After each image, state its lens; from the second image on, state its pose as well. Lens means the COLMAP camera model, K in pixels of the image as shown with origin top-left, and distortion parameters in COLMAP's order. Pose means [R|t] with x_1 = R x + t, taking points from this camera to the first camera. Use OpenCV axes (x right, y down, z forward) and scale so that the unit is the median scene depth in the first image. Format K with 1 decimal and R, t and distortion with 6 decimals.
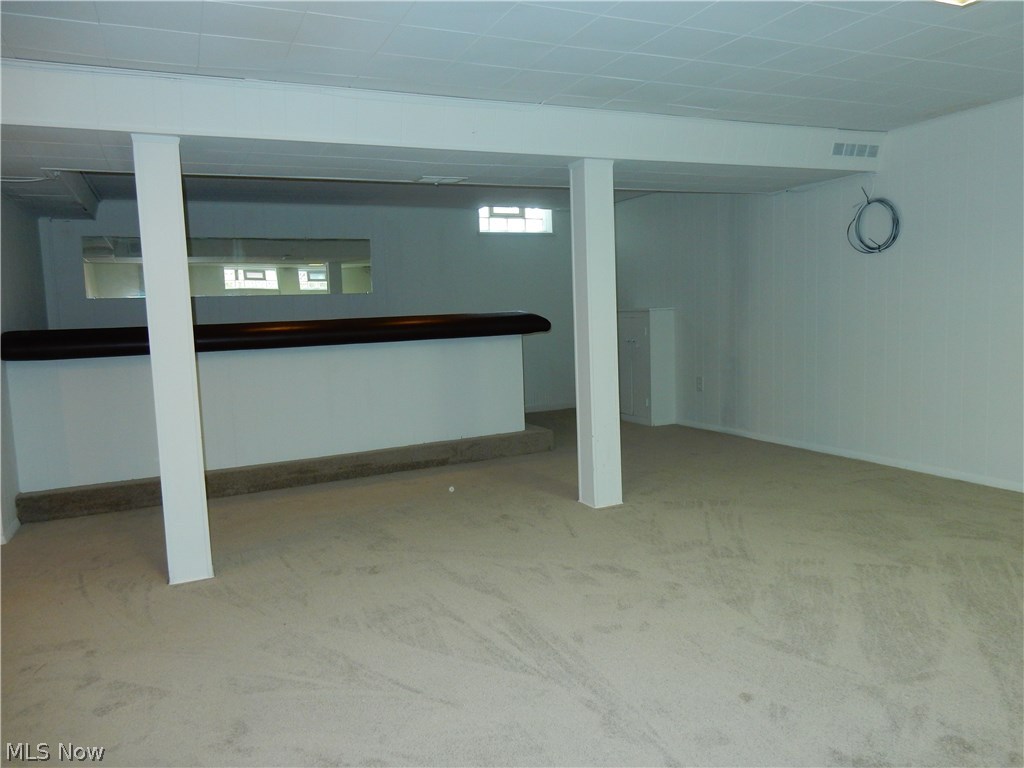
lens RADIAL K [[747.2, 0, 512.0], [0, 747.2, 384.0], [0, 0, 1]] dist [0.007743, -0.001346]
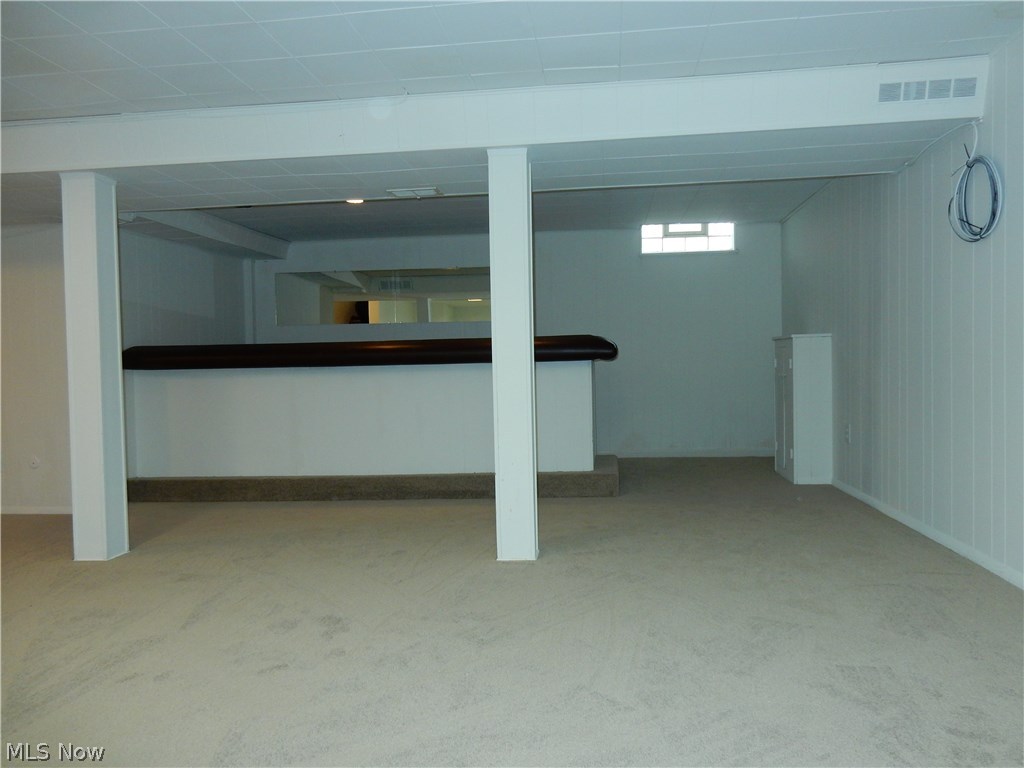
lens RADIAL K [[747.2, 0, 512.0], [0, 747.2, 384.0], [0, 0, 1]] dist [0.007743, -0.001346]
pose [[0.854459, 0.034541, -0.518369, 0.385941], [-0.063545, 0.997244, -0.038295, 0.000438], [0.515618, 0.065661, 0.854299, 0.196022]]
